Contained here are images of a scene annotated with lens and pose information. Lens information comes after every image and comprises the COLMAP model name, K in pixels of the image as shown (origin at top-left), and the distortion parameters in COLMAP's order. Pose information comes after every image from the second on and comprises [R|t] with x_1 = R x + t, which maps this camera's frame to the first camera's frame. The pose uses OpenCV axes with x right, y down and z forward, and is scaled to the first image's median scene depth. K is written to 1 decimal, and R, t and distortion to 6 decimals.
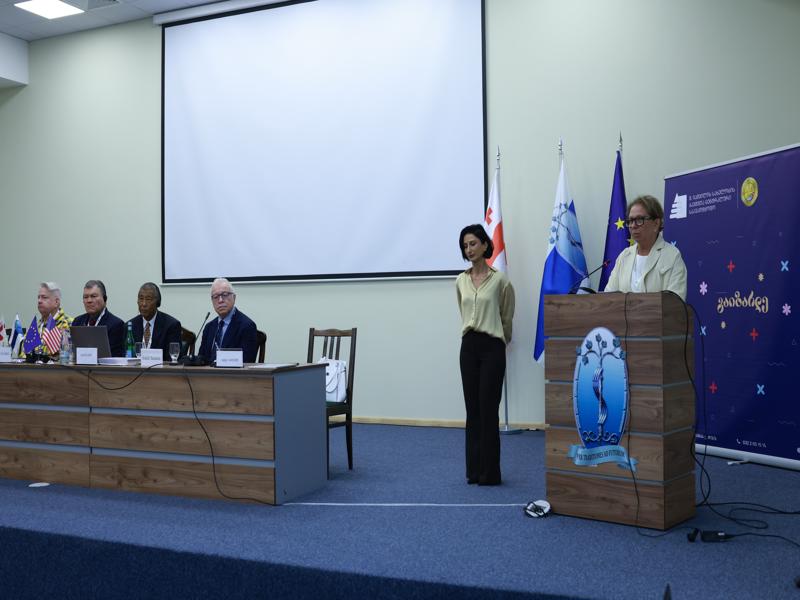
lens RADIAL K [[859.7, 0, 412.3], [0, 859.7, 324.1], [0, 0, 1]] dist [-0.074588, 0.000000]
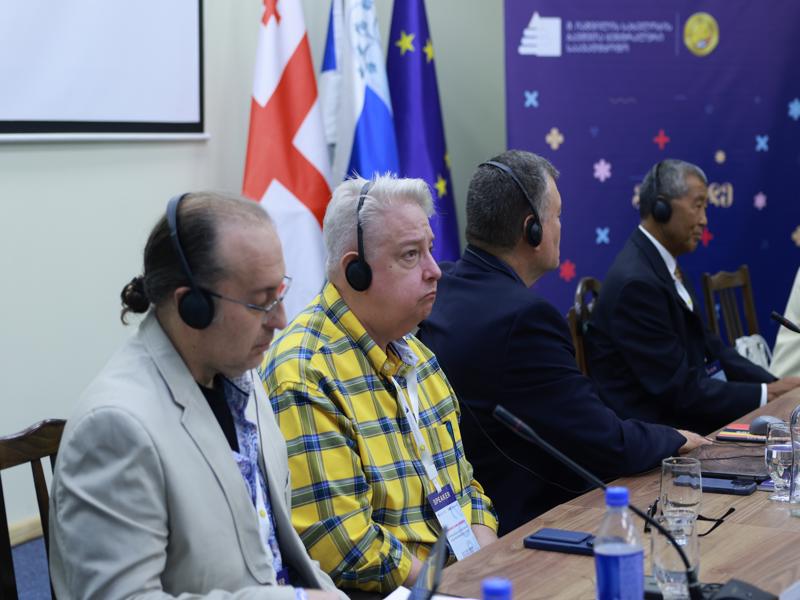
lens RADIAL K [[1634.2, 0, 398.4], [0, 1634.2, 301.4], [0, 0, 1]] dist [0.190966, 0.000000]
pose [[0.094096, -0.091728, 0.991328, -1.023285], [0.017509, 0.995745, 0.090475, -0.064624], [-0.995409, 0.008844, 0.095302, 1.139201]]
